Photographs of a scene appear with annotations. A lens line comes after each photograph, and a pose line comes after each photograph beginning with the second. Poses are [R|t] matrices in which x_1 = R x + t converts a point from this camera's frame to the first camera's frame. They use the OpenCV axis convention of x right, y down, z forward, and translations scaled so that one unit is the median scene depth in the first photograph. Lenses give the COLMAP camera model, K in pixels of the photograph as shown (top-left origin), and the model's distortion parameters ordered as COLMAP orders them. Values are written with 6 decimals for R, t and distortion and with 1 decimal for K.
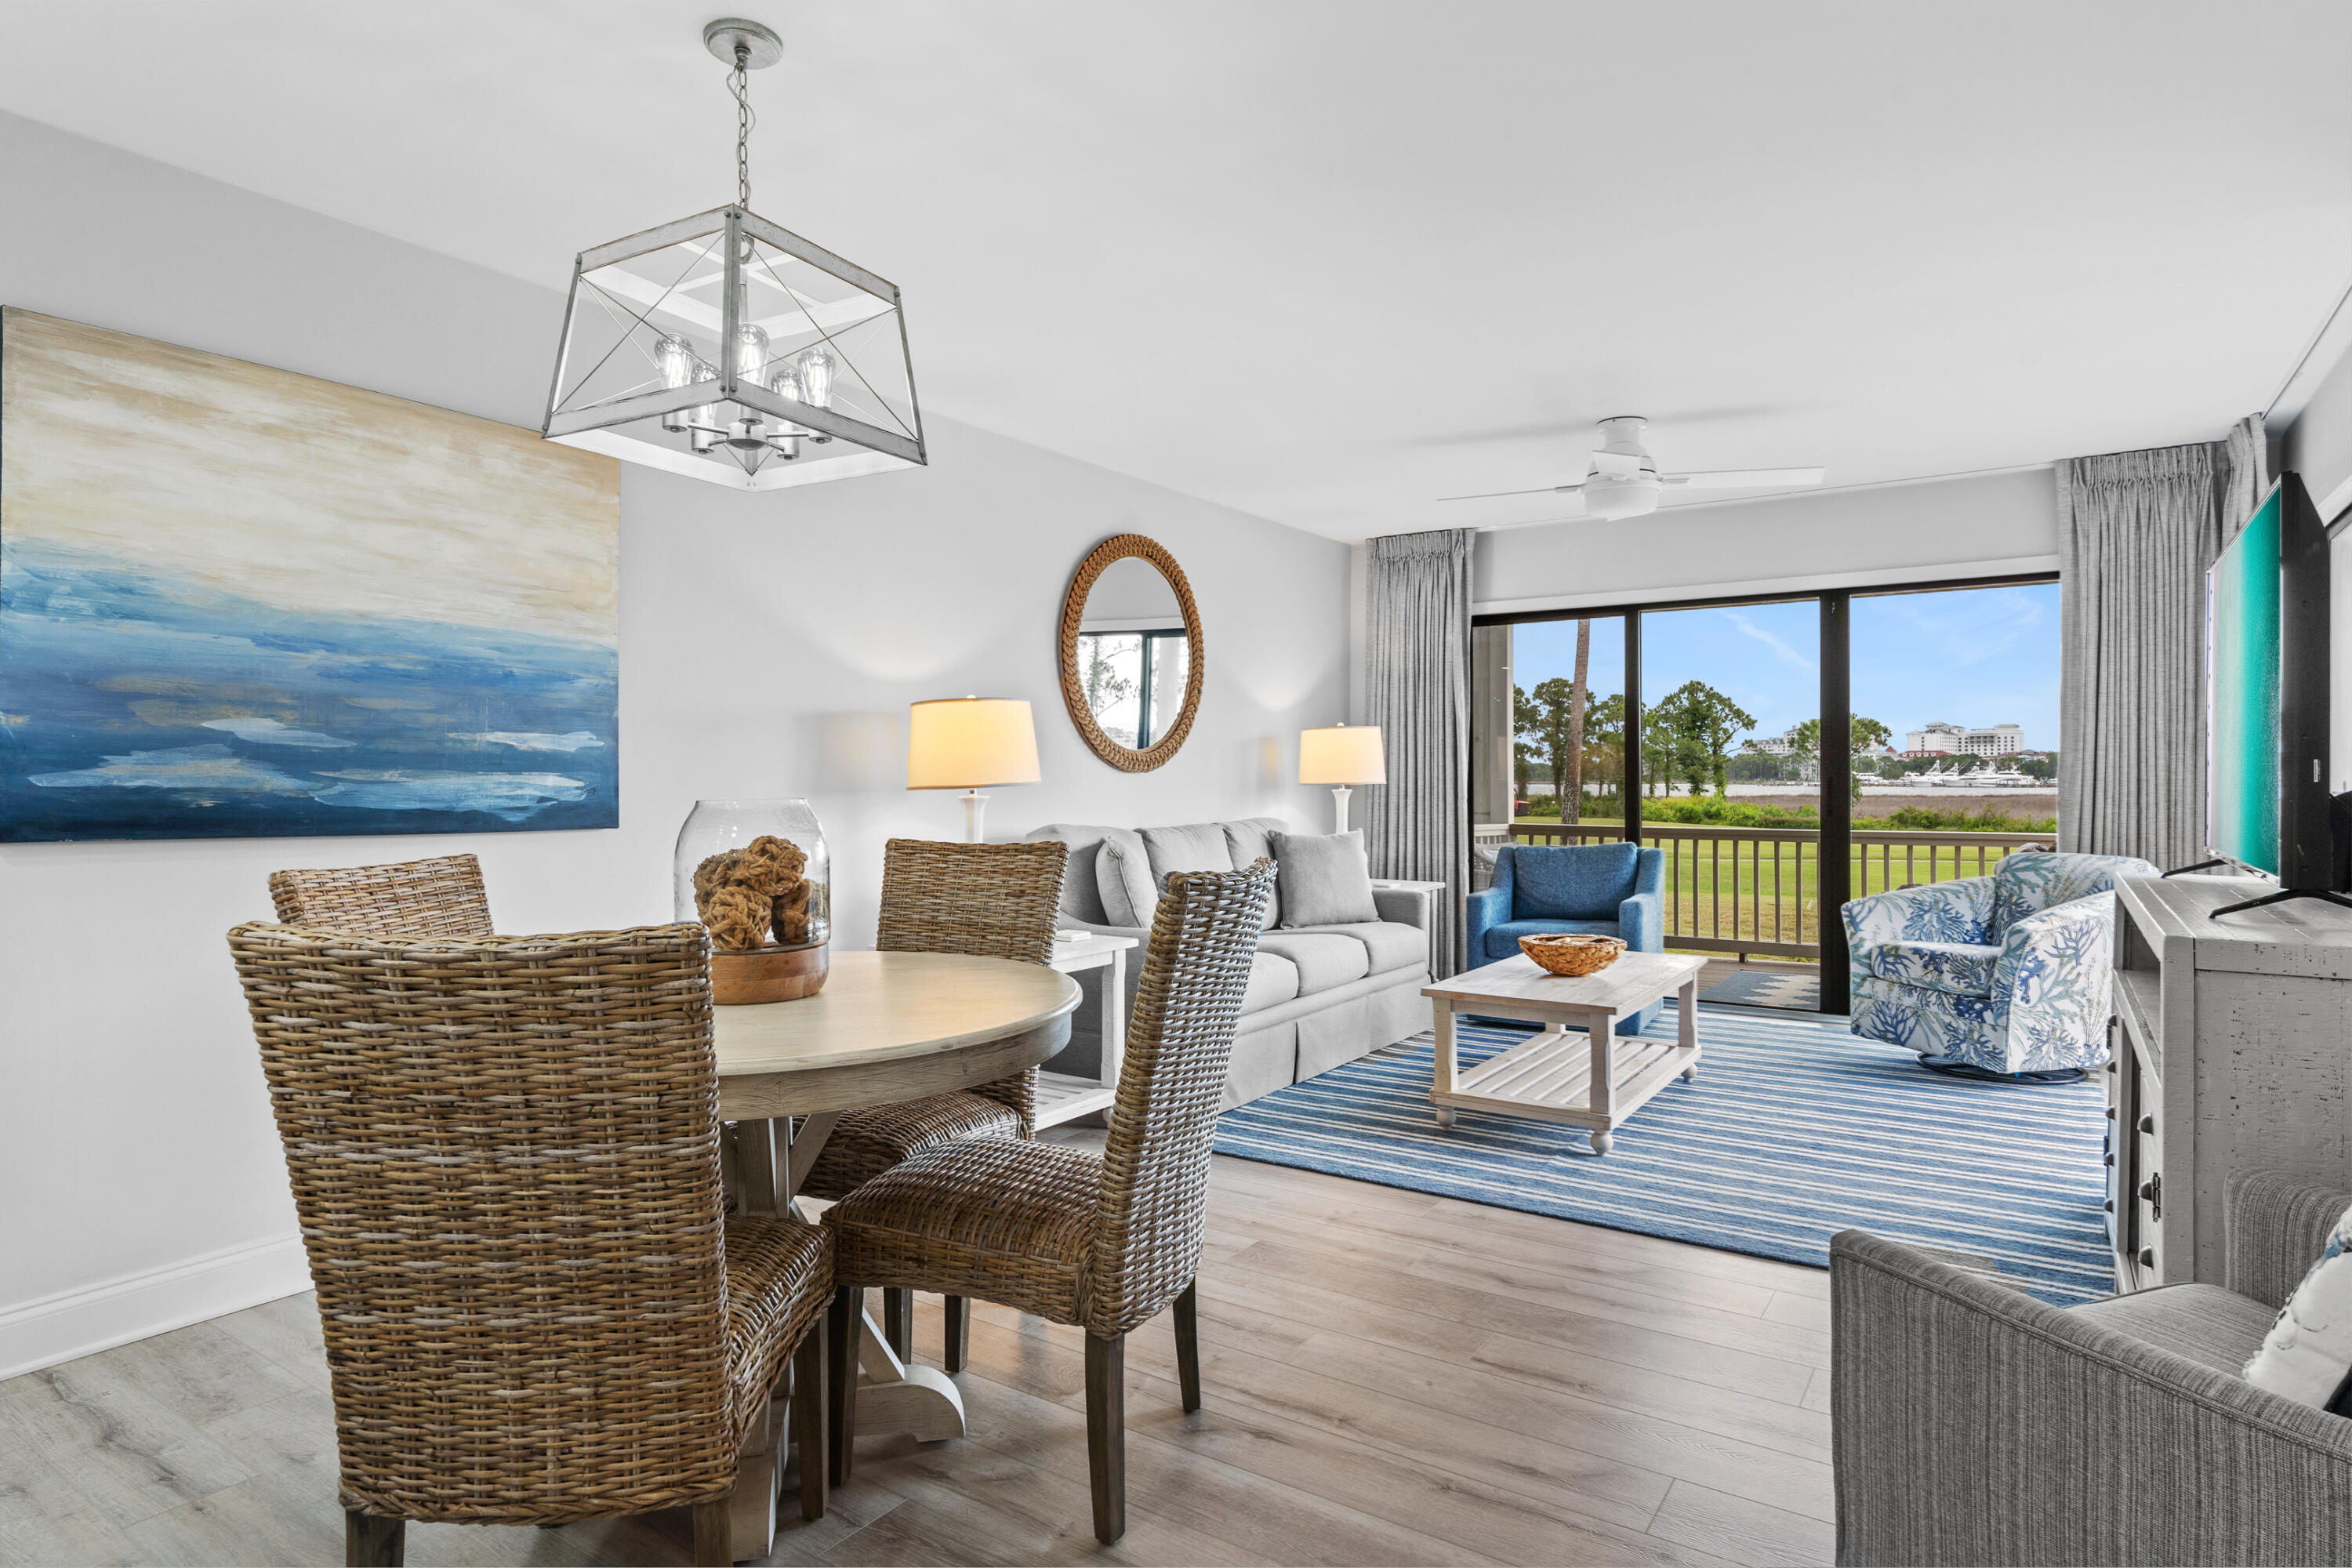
lens RADIAL K [[1274.8, 0, 1165.0], [0, 1274.8, 782.2], [0, 0, 1]] dist [-0.004891, 0.002542]
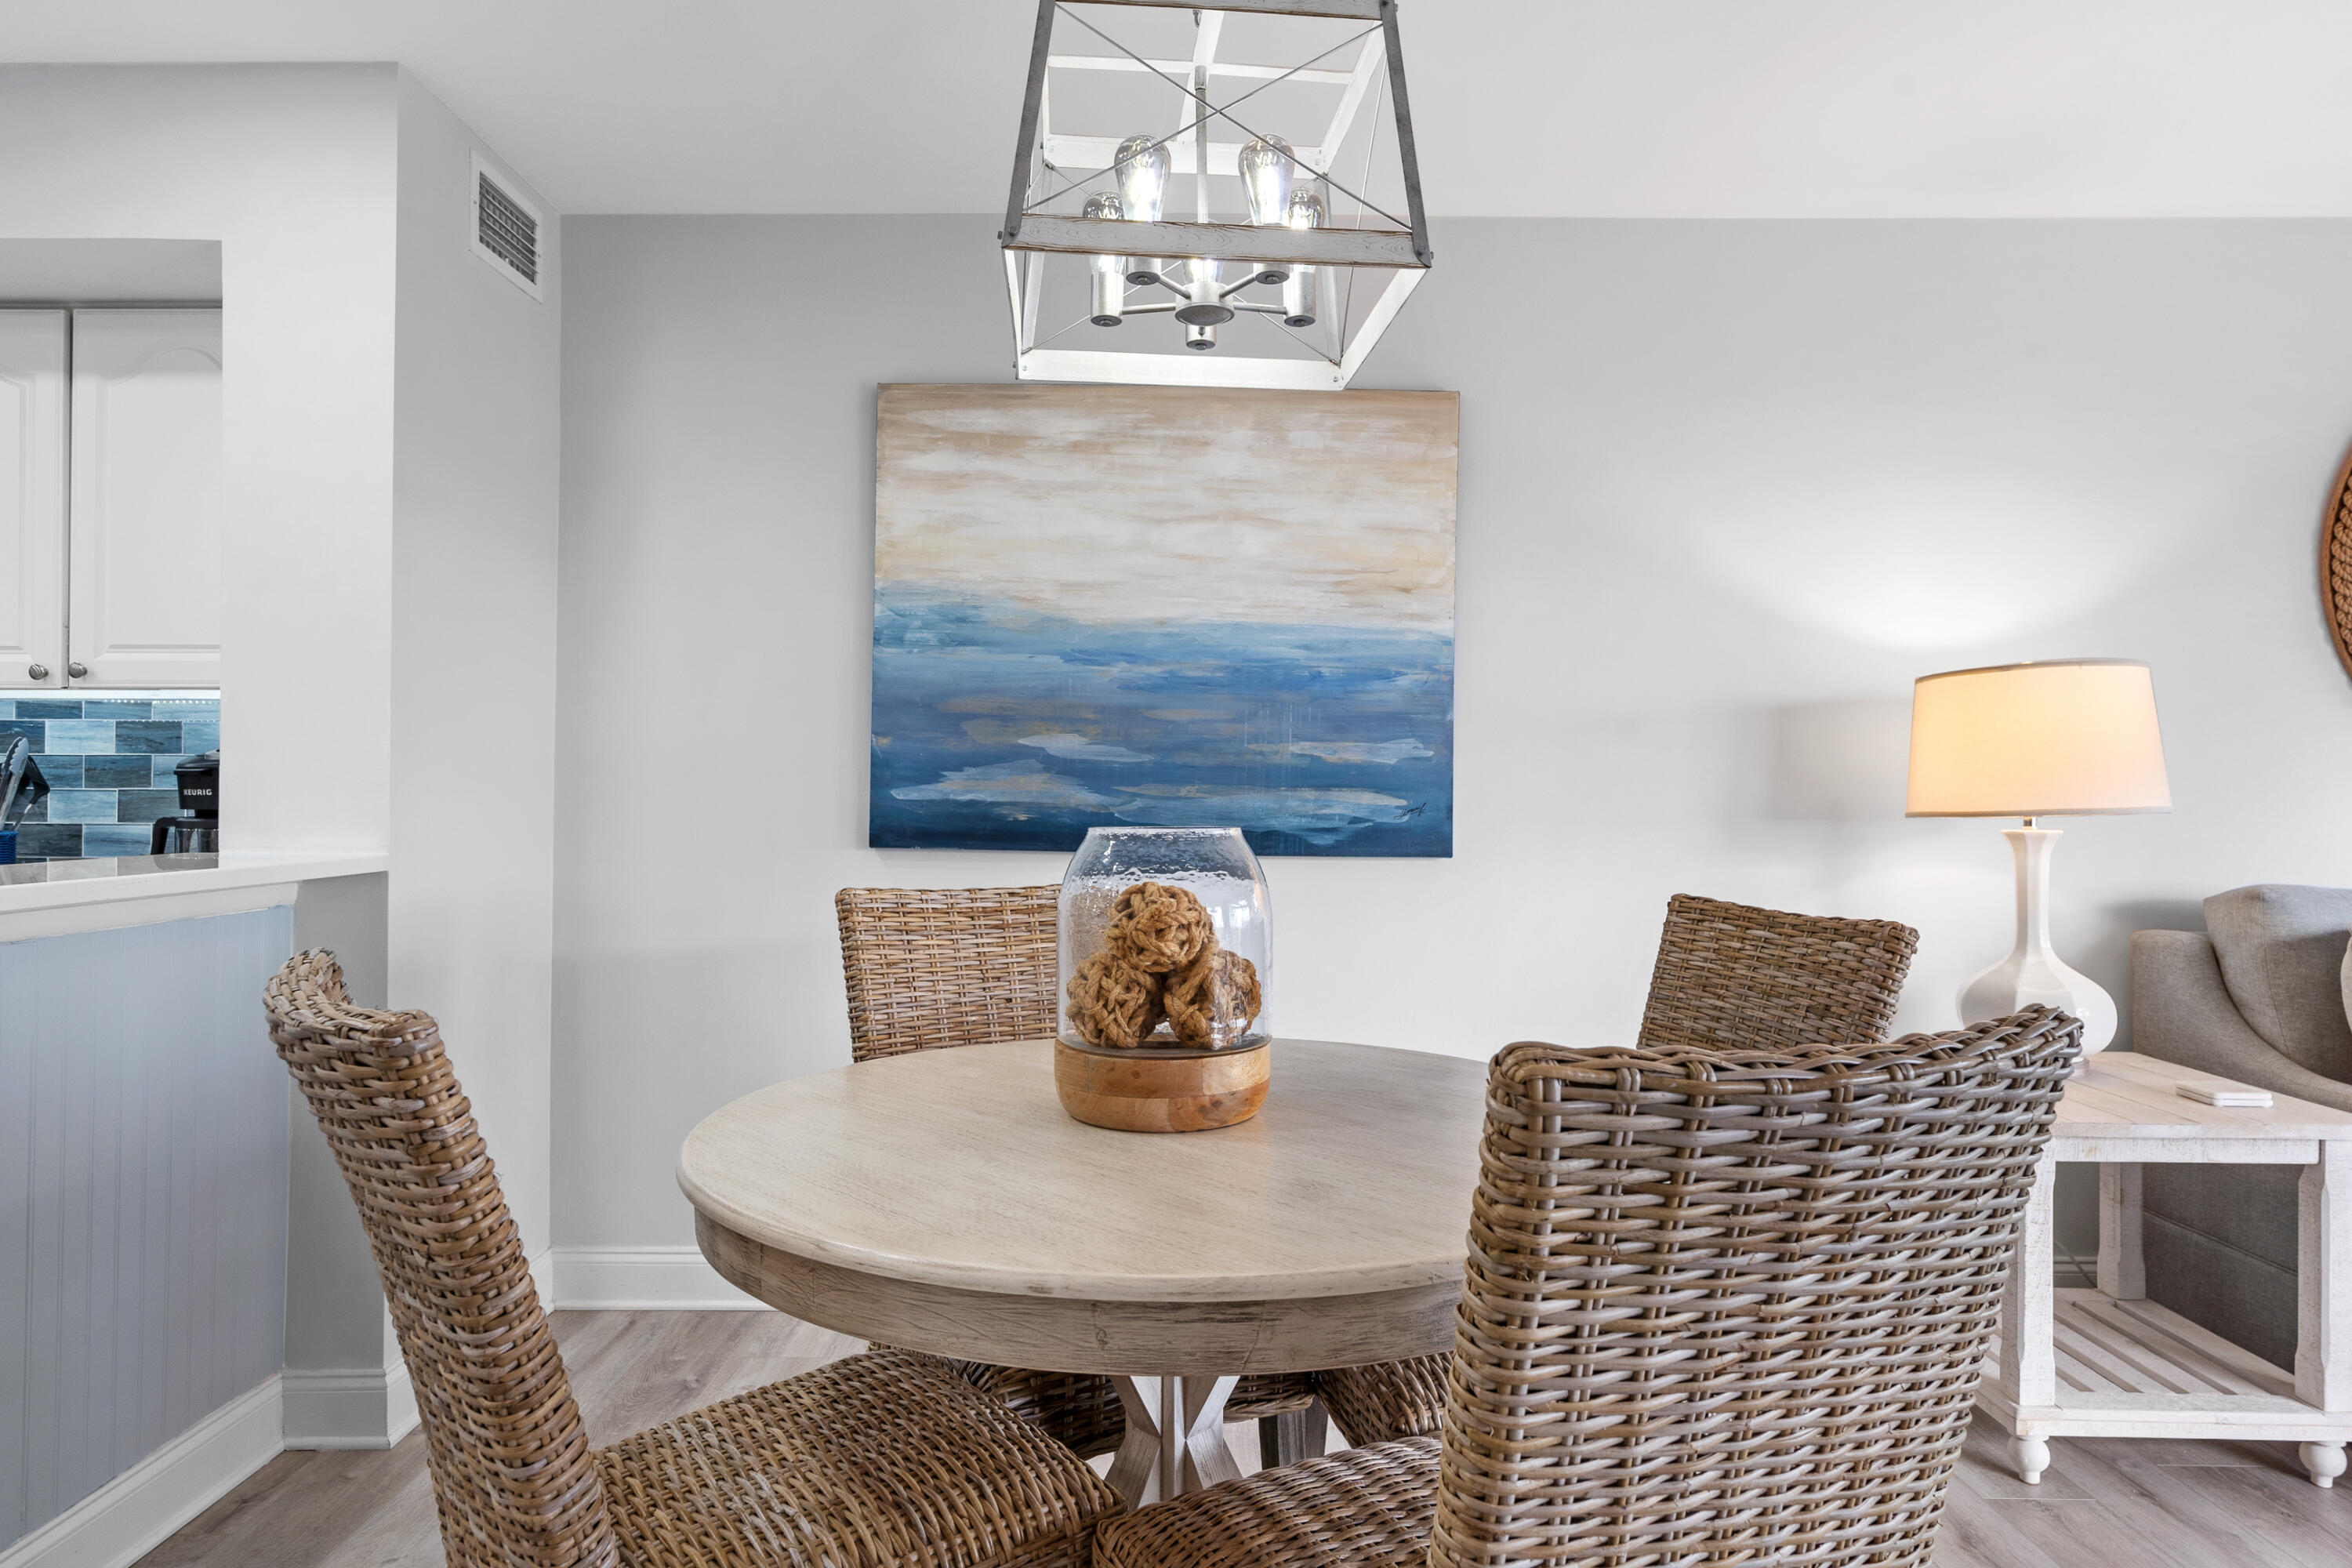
lens RADIAL K [[1352.7, 0, 1169.6], [0, 1352.7, 778.3], [0, 0, 1]] dist [-0.003454, 0.000850]
pose [[0.563758, -0.004097, -0.825930, 0.183832], [-0.009383, 0.999891, -0.011364, -0.002991], [0.825887, 0.014157, 0.563658, 0.386122]]
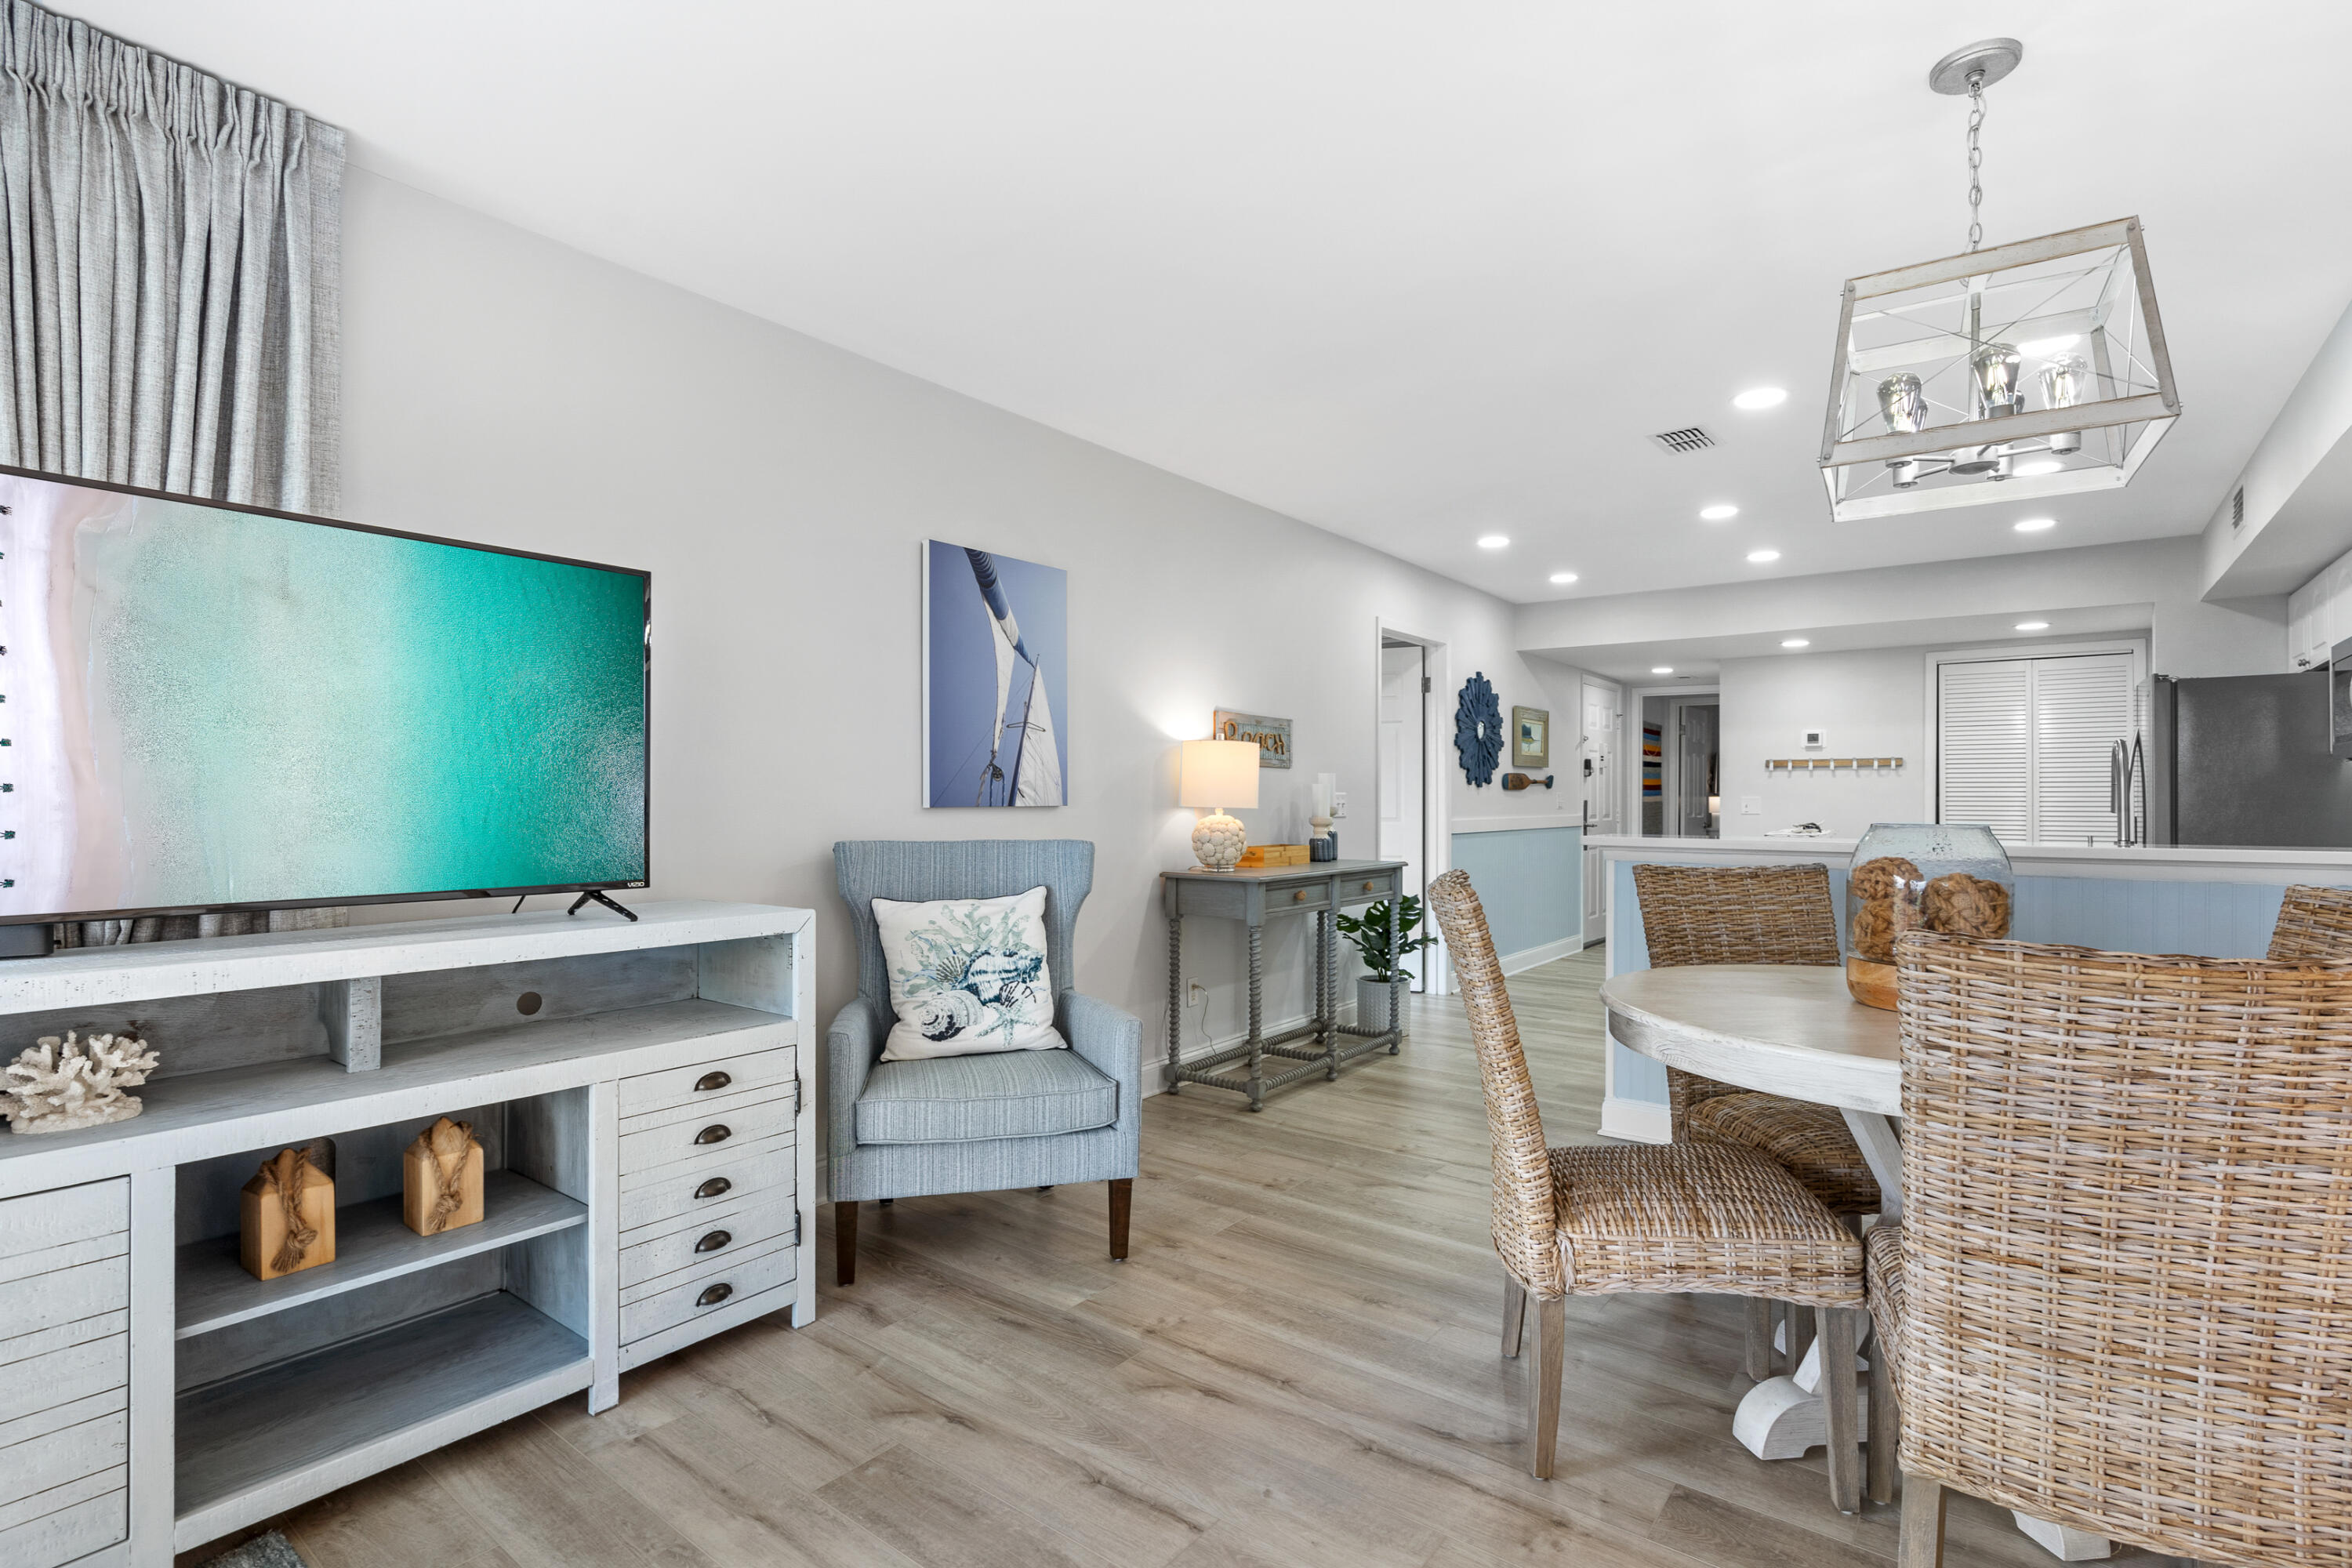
lens RADIAL K [[1109.9, 0, 1164.4], [0, 1109.9, 799.1], [0, 0, 1]] dist [-0.003302, 0.000200]
pose [[-0.997952, -0.000524, 0.063966, 0.165804], [-0.000424, 0.999999, 0.001566, -0.006116], [-0.063967, 0.001535, -0.997951, 1.275723]]
